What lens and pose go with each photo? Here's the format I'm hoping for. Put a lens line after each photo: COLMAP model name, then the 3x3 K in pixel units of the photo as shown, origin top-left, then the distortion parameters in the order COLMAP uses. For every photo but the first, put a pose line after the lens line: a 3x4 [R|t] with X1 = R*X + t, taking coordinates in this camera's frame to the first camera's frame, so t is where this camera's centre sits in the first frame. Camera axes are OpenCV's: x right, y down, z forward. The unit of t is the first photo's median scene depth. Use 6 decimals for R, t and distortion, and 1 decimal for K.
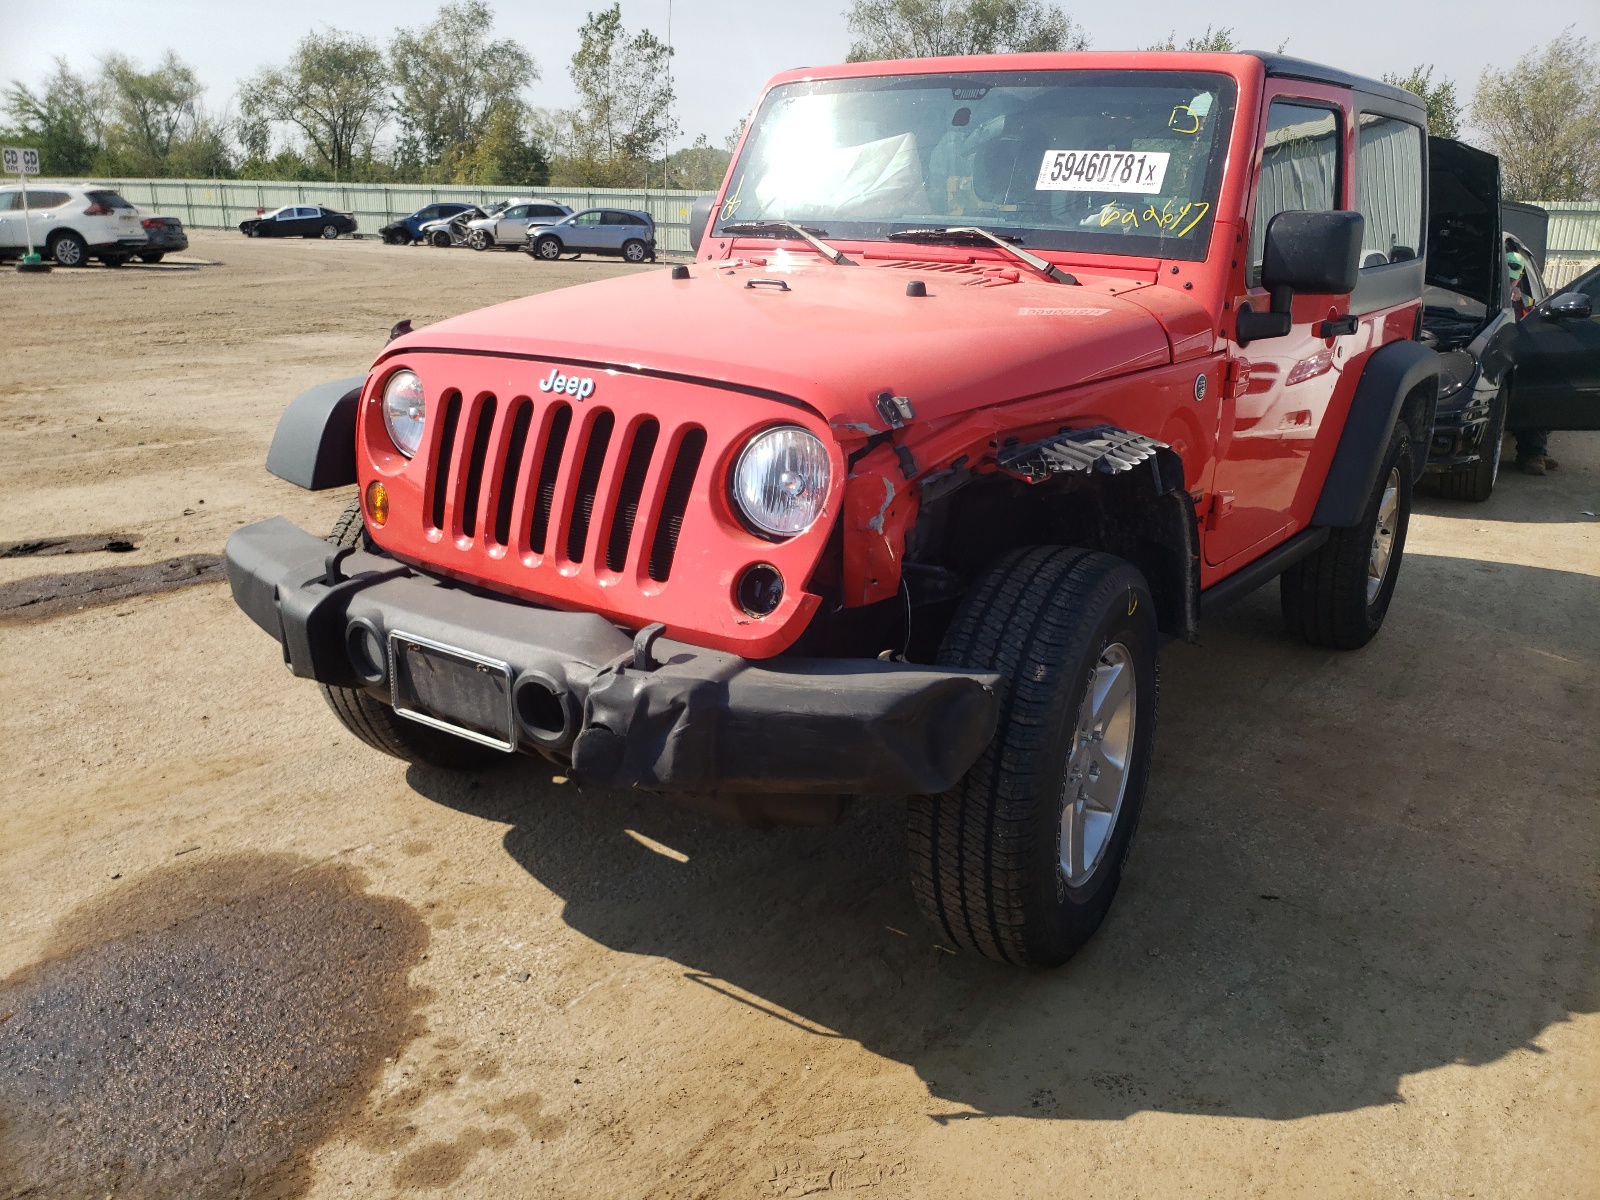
lens RADIAL K [[1275.6, 0, 800.0], [0, 1275.6, 600.0], [0, 0, 1]] dist [0.121041, -0.248223]
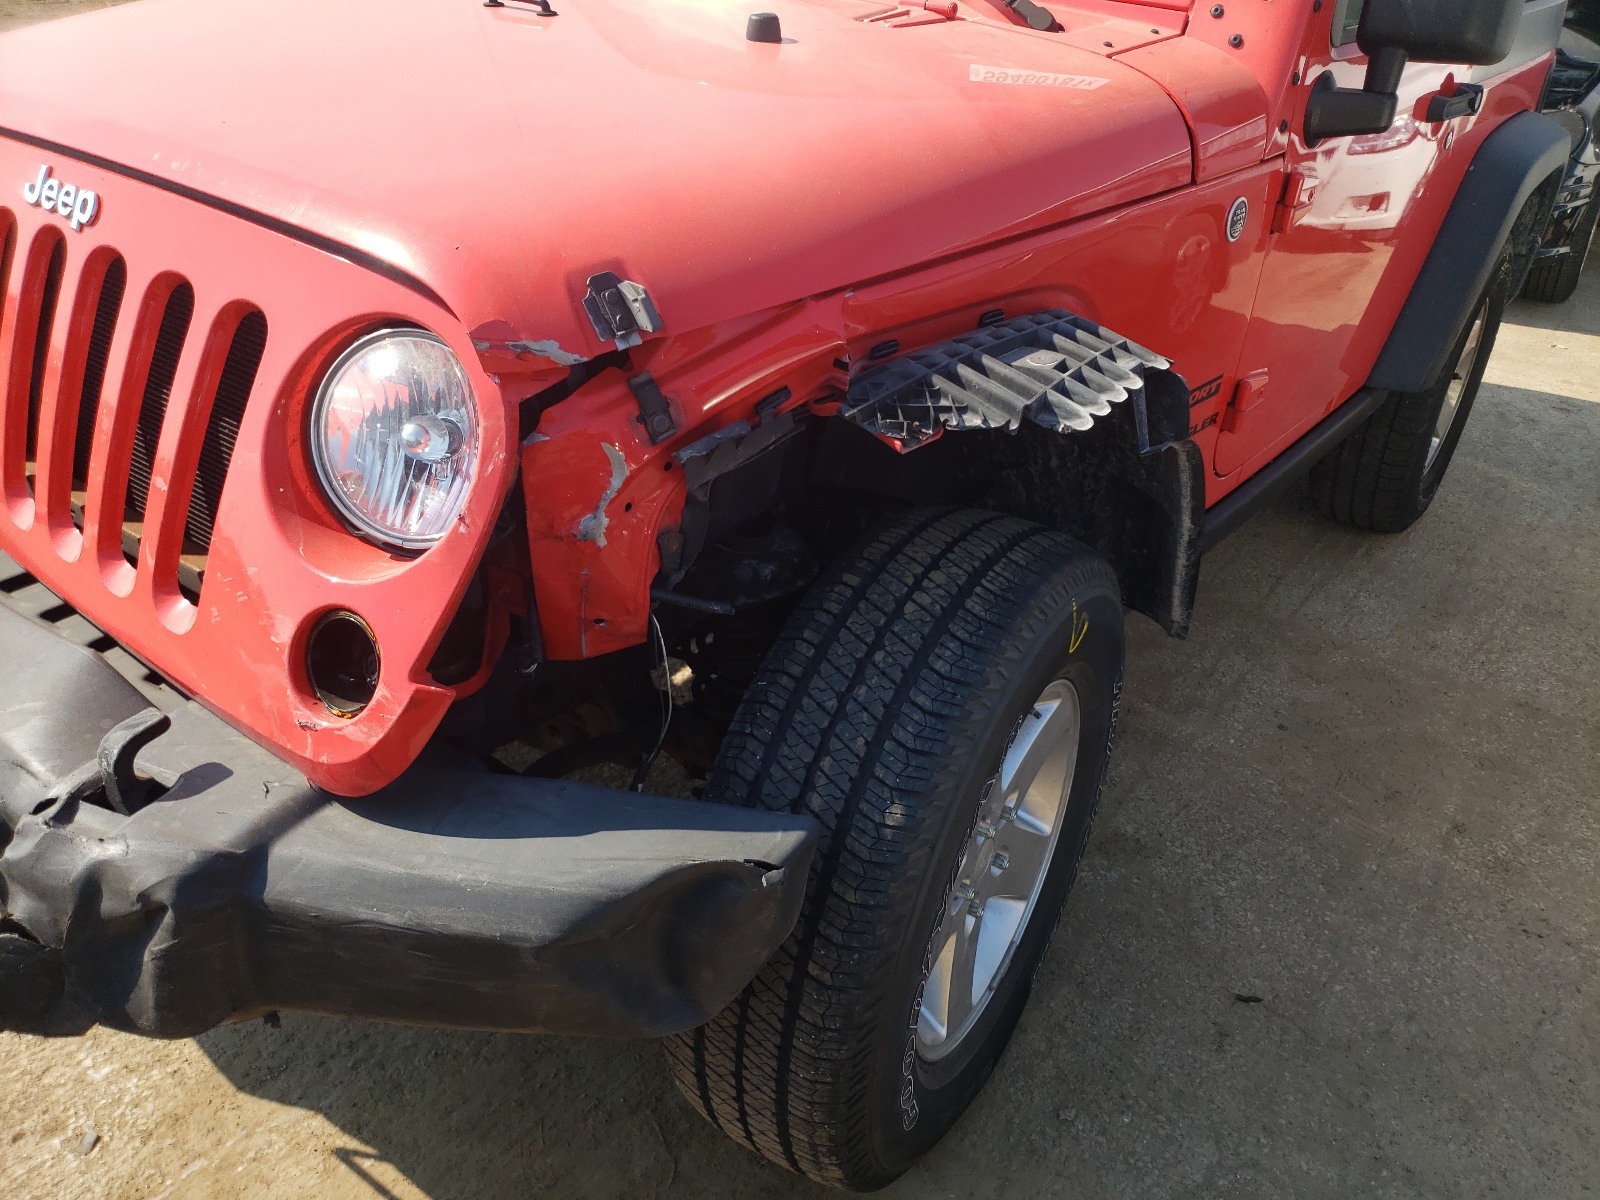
lens RADIAL K [[1210.5, 0, 847.9], [0, 1210.5, 554.9], [0, 0, 1]] dist [0.053823, -0.071353]
pose [[0.998720, 0.044139, 0.024702, 0.143468], [-0.048452, 0.975038, 0.216686, -0.151944], [-0.014521, -0.217606, 0.975929, 0.487361]]
